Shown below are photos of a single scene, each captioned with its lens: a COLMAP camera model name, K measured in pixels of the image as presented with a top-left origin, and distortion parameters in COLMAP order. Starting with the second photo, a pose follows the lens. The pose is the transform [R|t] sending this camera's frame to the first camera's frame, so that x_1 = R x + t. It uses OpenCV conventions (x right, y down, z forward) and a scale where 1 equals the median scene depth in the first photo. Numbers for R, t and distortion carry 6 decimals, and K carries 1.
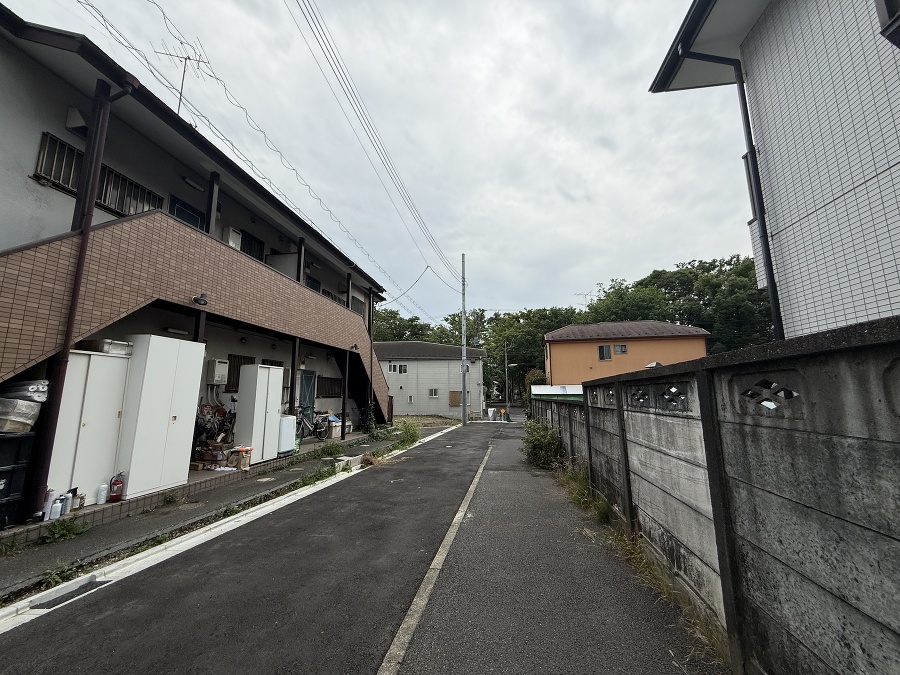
lens RADIAL K [[359.0, 0, 447.3], [0, 359.0, 338.8], [0, 0, 1]] dist [0.000749, 0.000124]
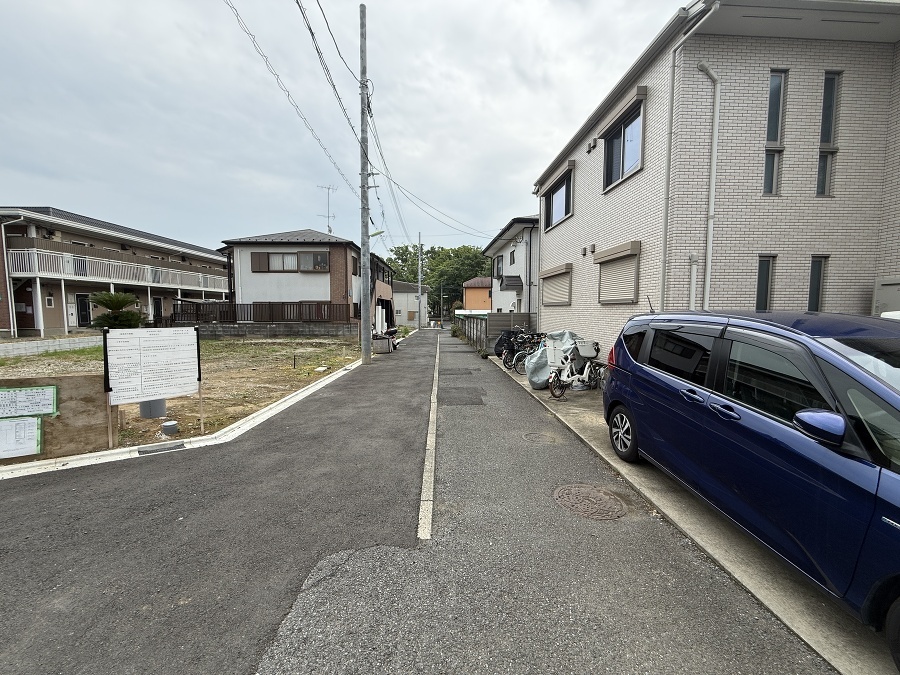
lens RADIAL K [[359.0, 0, 448.2], [0, 359.0, 334.5], [0, 0, 1]] dist [0.000718, 0.000198]
pose [[0.980417, -0.011452, 0.196599, -0.172447], [-0.032709, 0.974972, 0.219908, -0.149769], [-0.194197, -0.222032, 0.955505, -0.804658]]
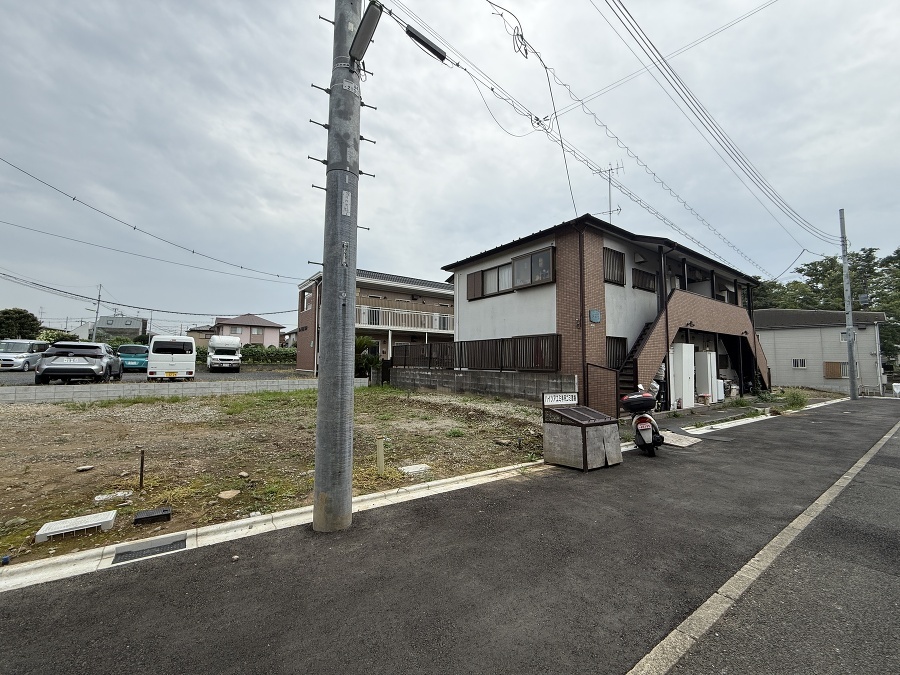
lens RADIAL K [[359.0, 0, 447.3], [0, 359.0, 338.8], [0, 0, 1]] dist [0.000749, 0.000124]
pose [[0.720295, -0.038173, -0.692617, -0.058975], [0.100157, 0.993745, 0.049390, -0.063877], [0.686399, -0.104946, 0.719613, -0.362894]]
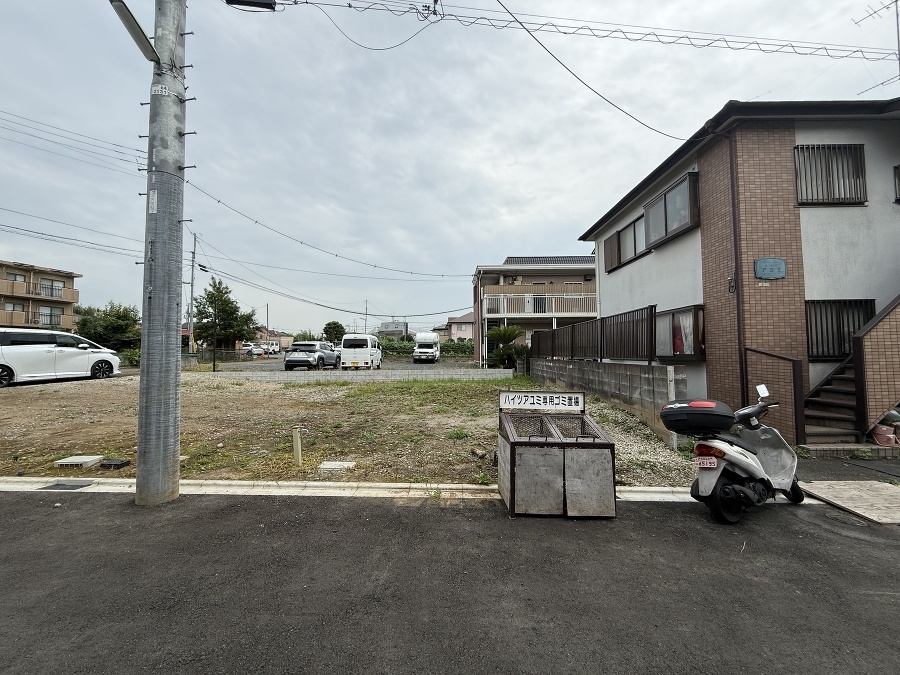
lens RADIAL K [[358.6, 0, 447.9], [0, 358.6, 336.2], [0, 0, 1]] dist [0.001137, 0.000078]
pose [[0.168788, -0.047727, -0.984496, -0.017226], [0.161901, 0.986603, -0.020072, -0.035879], [0.972265, -0.156003, 0.174254, -0.200850]]
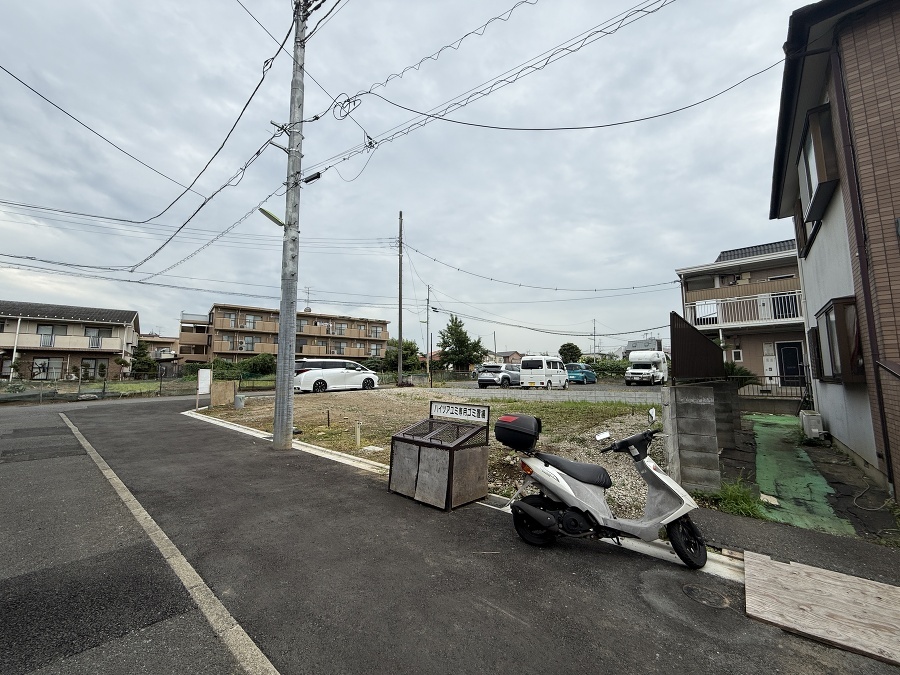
lens RADIAL K [[359.0, 0, 448.2], [0, 359.0, 334.5], [0, 0, 1]] dist [0.000718, 0.000198]
pose [[-0.502864, -0.098084, -0.858783, 0.000238], [0.138832, 0.971476, -0.192249, -0.006254], [0.853143, -0.215902, -0.474903, -0.035793]]
